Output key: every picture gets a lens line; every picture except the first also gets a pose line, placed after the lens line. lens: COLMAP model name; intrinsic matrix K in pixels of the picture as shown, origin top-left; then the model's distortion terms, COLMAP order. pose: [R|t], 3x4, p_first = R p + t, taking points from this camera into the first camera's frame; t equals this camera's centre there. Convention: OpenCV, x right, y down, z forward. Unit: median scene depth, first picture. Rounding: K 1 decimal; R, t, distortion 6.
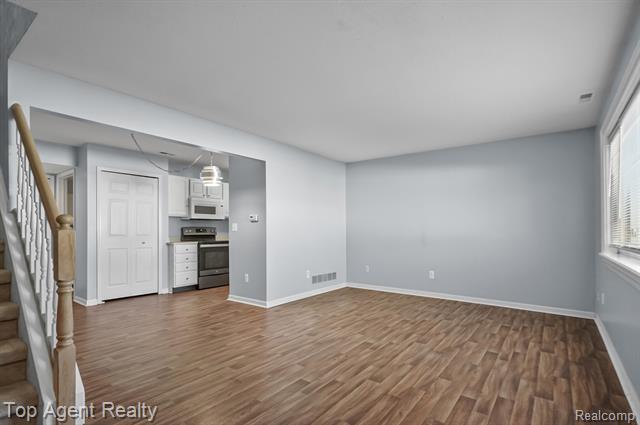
lens RADIAL K [[315.5, 0, 321.0], [0, 315.5, 227.9], [0, 0, 1]] dist [-0.003775, -0.001120]
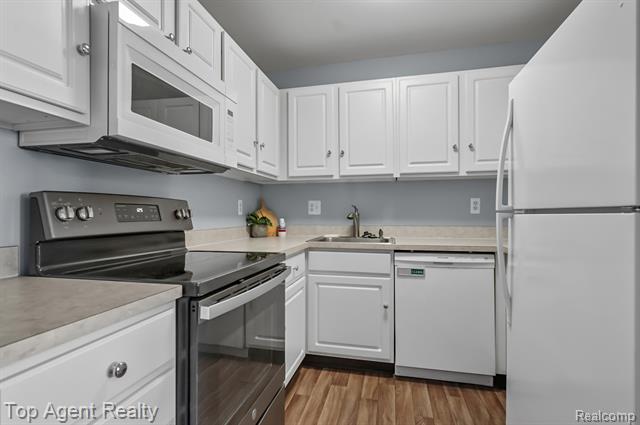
lens RADIAL K [[315.5, 0, 312.0], [0, 315.5, 212.4], [0, 0, 1]] dist [-0.003775, -0.001120]
pose [[0.922353, 0.002586, 0.386341, -0.376521], [-0.003334, 0.999994, 0.001266, 0.008214], [-0.386335, -0.002456, 0.922355, 0.806629]]
